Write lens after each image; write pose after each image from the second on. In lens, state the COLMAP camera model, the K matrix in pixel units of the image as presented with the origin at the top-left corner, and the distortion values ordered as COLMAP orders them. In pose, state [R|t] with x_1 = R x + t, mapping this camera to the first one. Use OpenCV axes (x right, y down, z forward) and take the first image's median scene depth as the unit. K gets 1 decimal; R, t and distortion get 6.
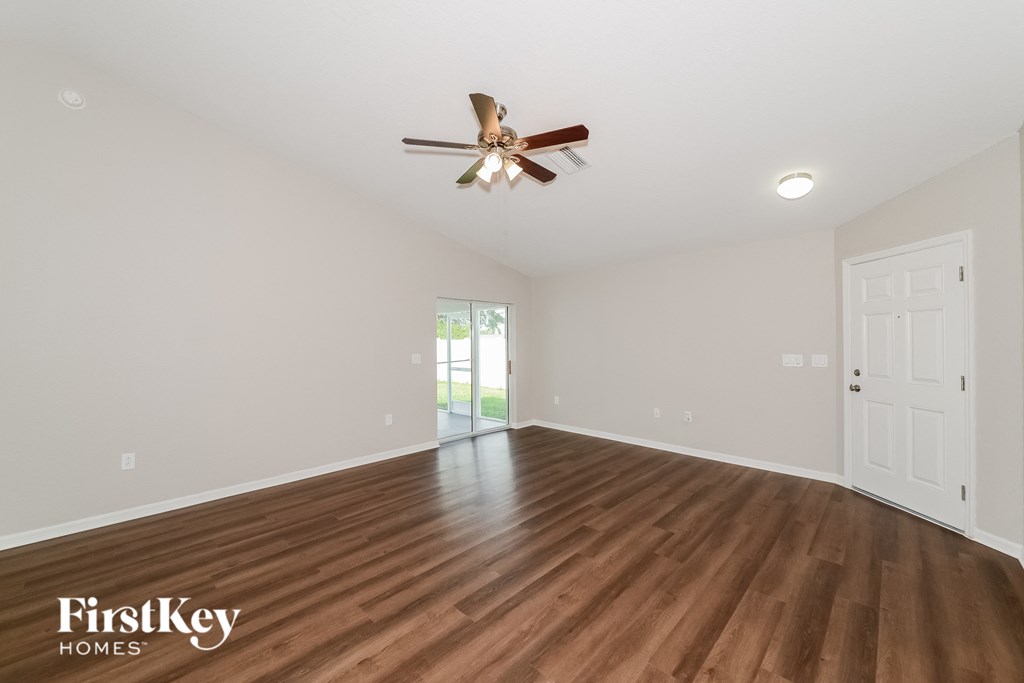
lens RADIAL K [[395.5, 0, 512.0], [0, 395.5, 341.5], [0, 0, 1]] dist [0.000247, -0.000141]
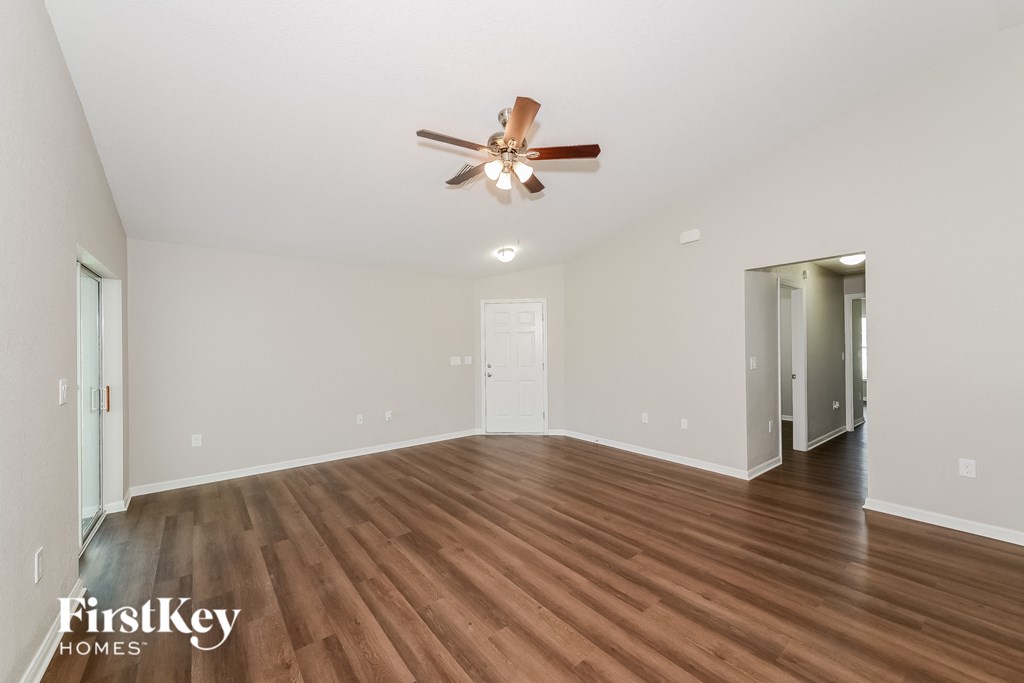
lens RADIAL K [[371.6, 0, 512.0], [0, 371.6, 341.5], [0, 0, 1]] dist [0.000186, 0.000045]
pose [[0.175385, 0.008274, 0.984465, -0.926292], [0.024352, 0.999622, -0.012740, -0.007484], [-0.984199, 0.026208, 0.175117, 0.769252]]
